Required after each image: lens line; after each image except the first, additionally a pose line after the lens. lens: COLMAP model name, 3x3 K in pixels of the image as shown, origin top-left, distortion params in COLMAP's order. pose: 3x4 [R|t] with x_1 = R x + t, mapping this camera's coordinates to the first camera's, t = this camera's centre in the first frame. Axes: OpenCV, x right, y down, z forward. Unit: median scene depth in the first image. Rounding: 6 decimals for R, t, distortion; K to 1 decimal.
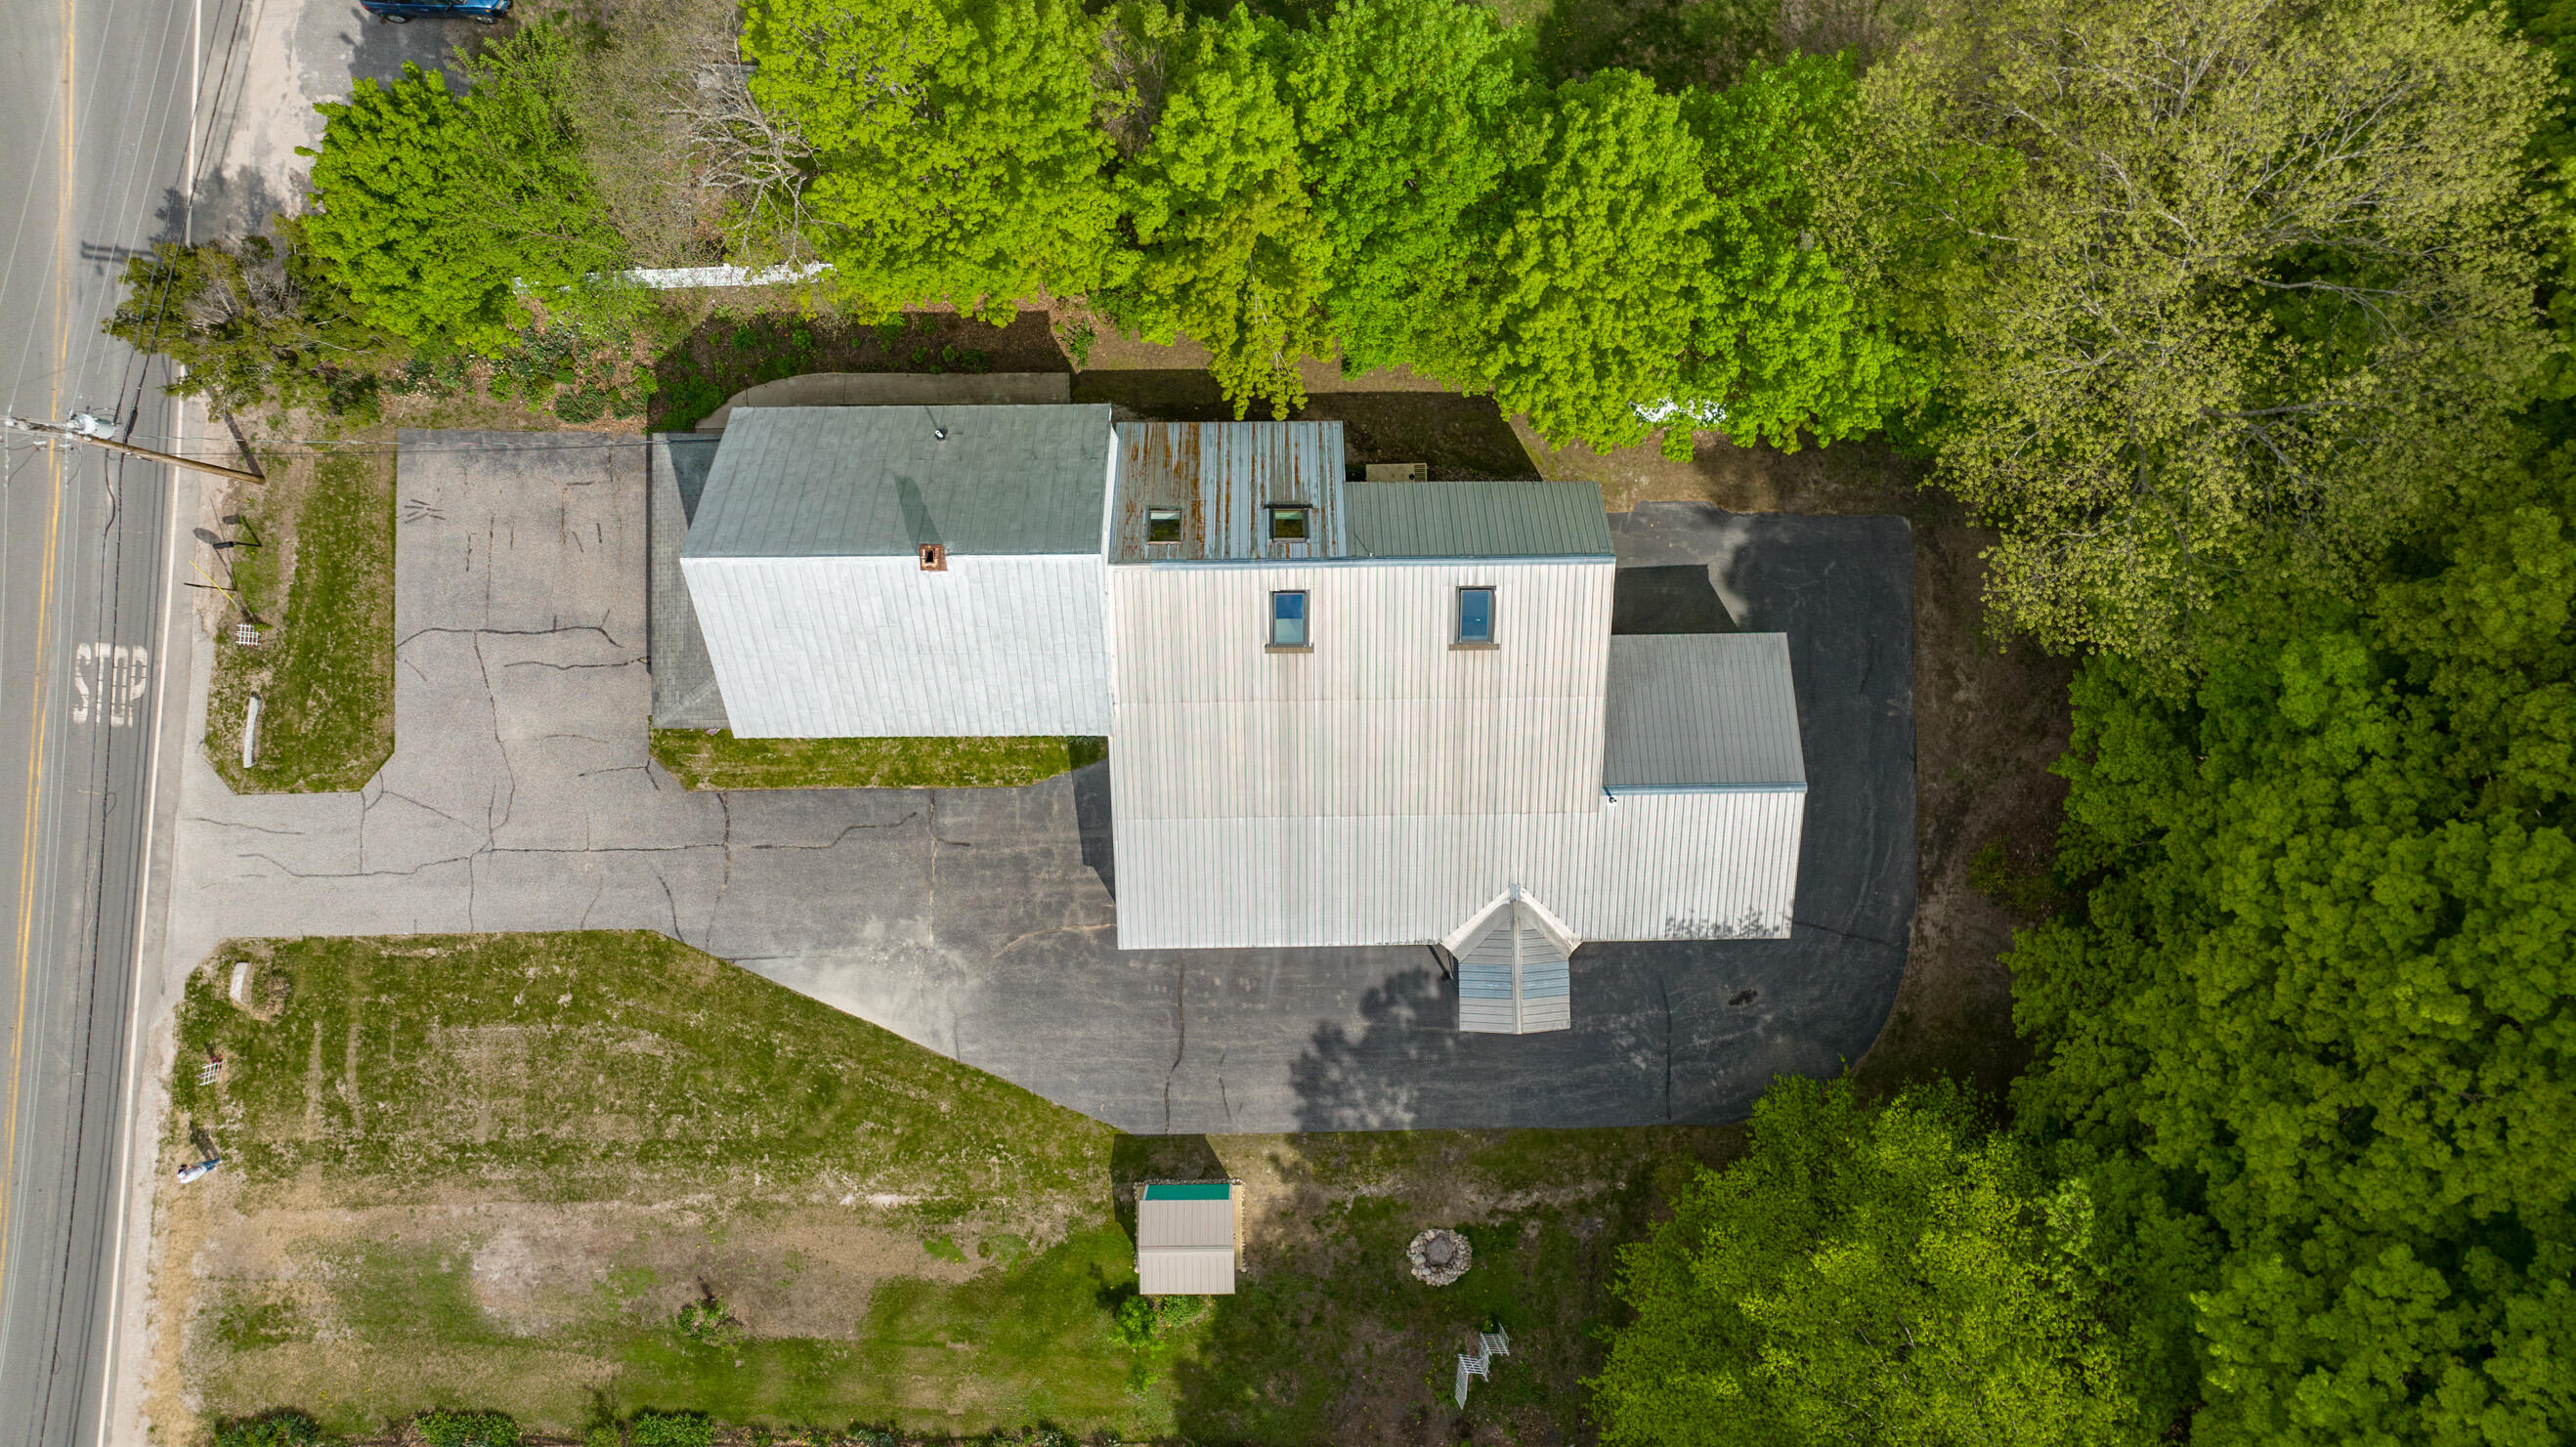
lens RADIAL K [[1844.0, 0, 1288.0], [0, 1844.0, 723.5], [0, 0, 1]] dist [-0.015457, -0.003080]
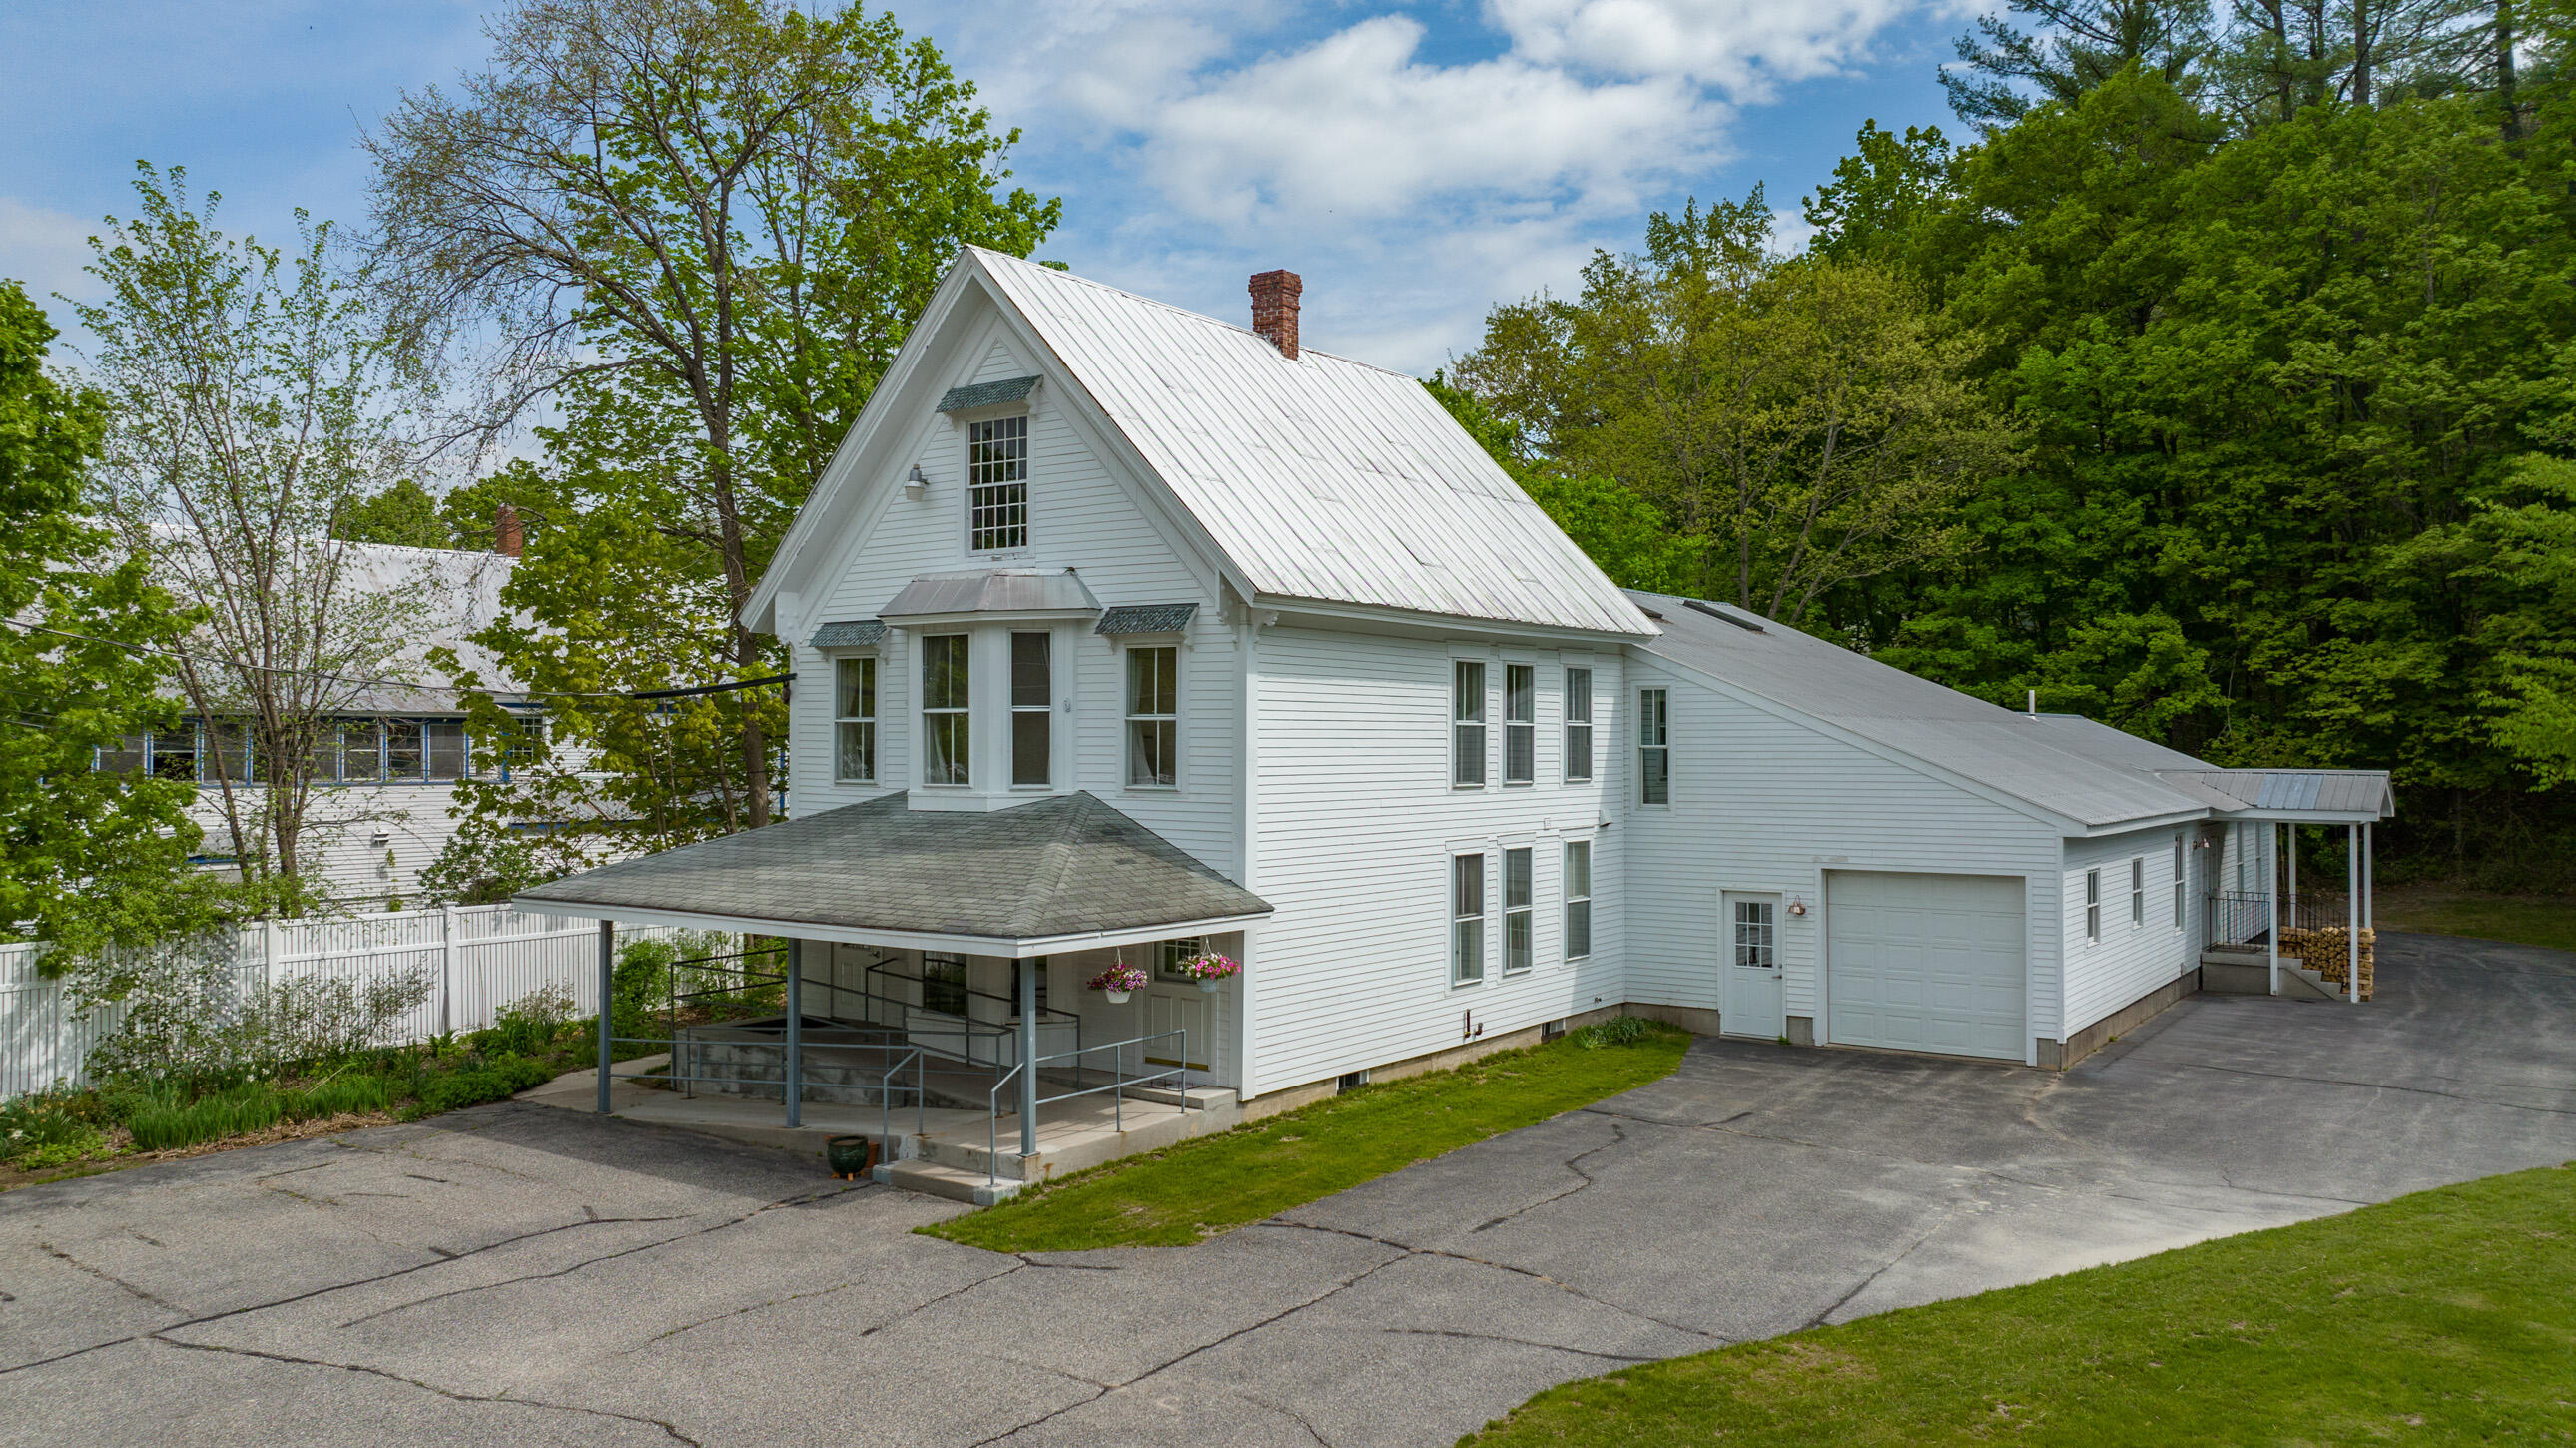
lens RADIAL K [[1844.4, 0, 1288.0], [0, 1844.4, 724.0], [0, 0, 1]] dist [-0.015457, -0.003080]
pose [[0.595153, -0.002831, 0.803608, -0.548315], [0.803554, -0.009984, -0.595148, 0.221266], [0.009708, 0.999946, -0.003667, 0.917352]]
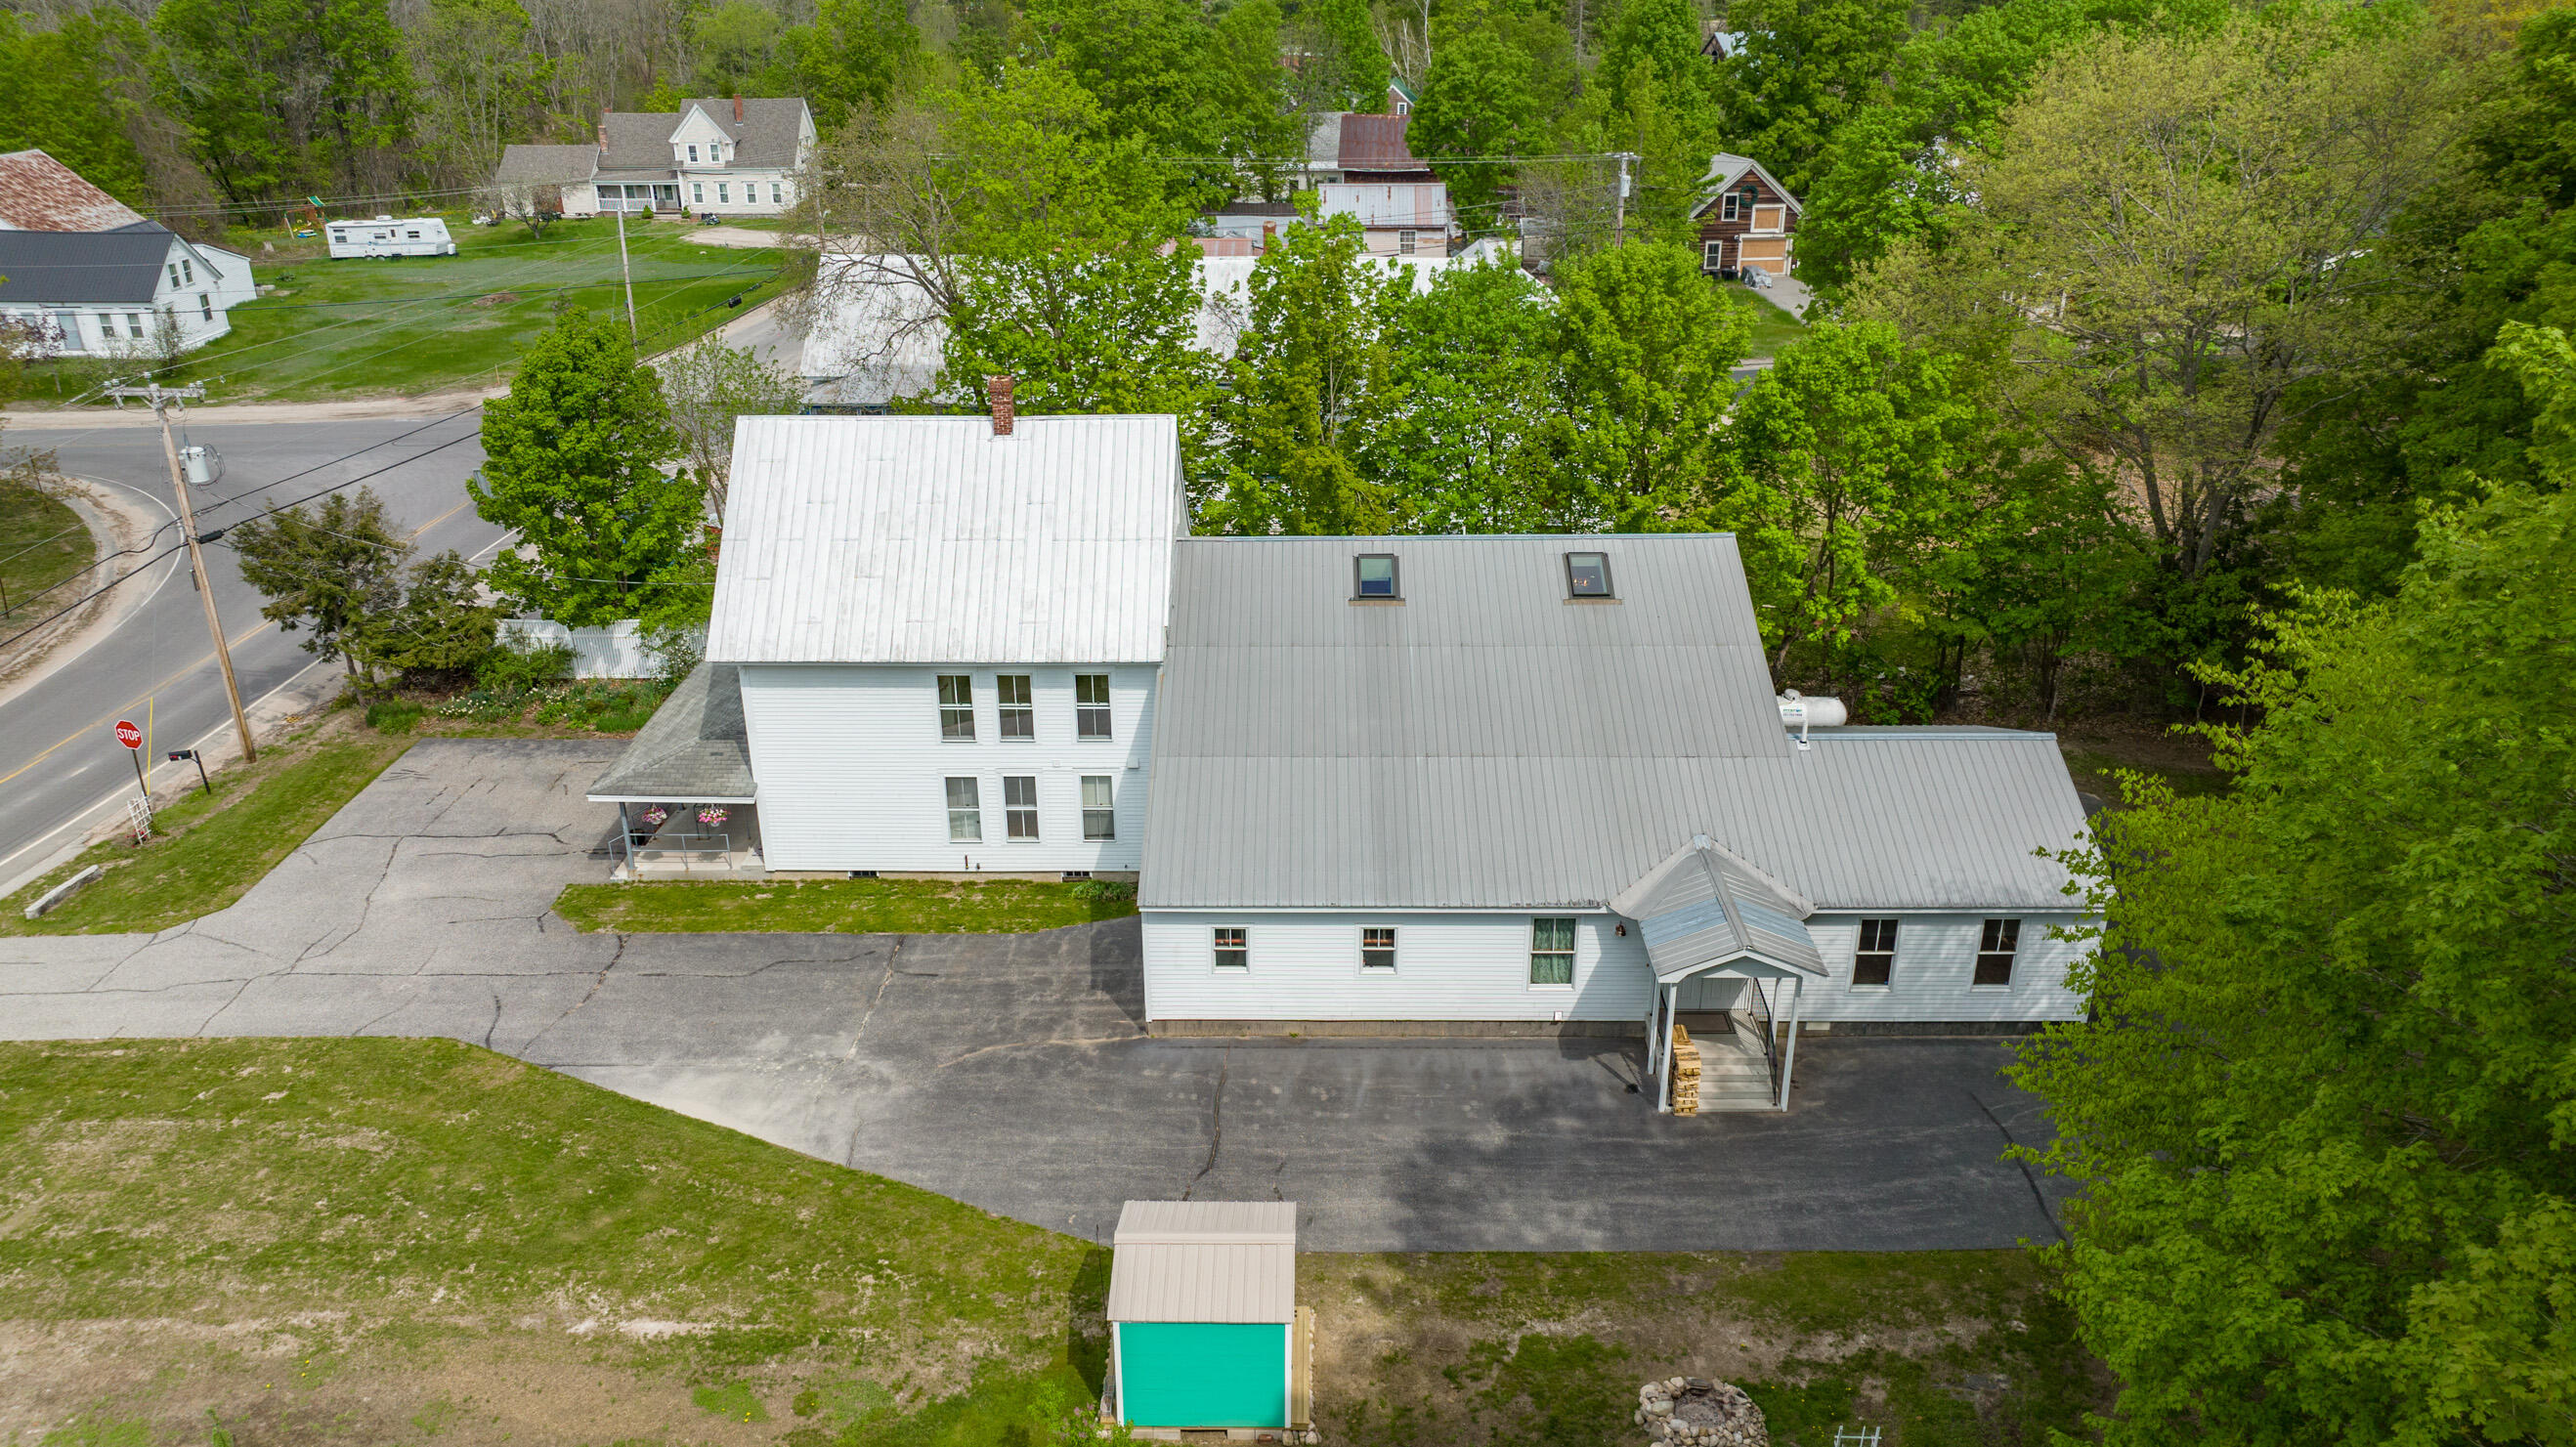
lens RADIAL K [[1819.4, 0, 1279.4], [0, 1819.4, 714.6], [0, 0, 1]] dist [-0.020492, 0.009868]
pose [[0.999395, -0.006154, -0.034245, -0.014610], [-0.028935, 0.399592, -0.916236, 0.670667], [0.019323, 0.916672, 0.399172, 0.626010]]
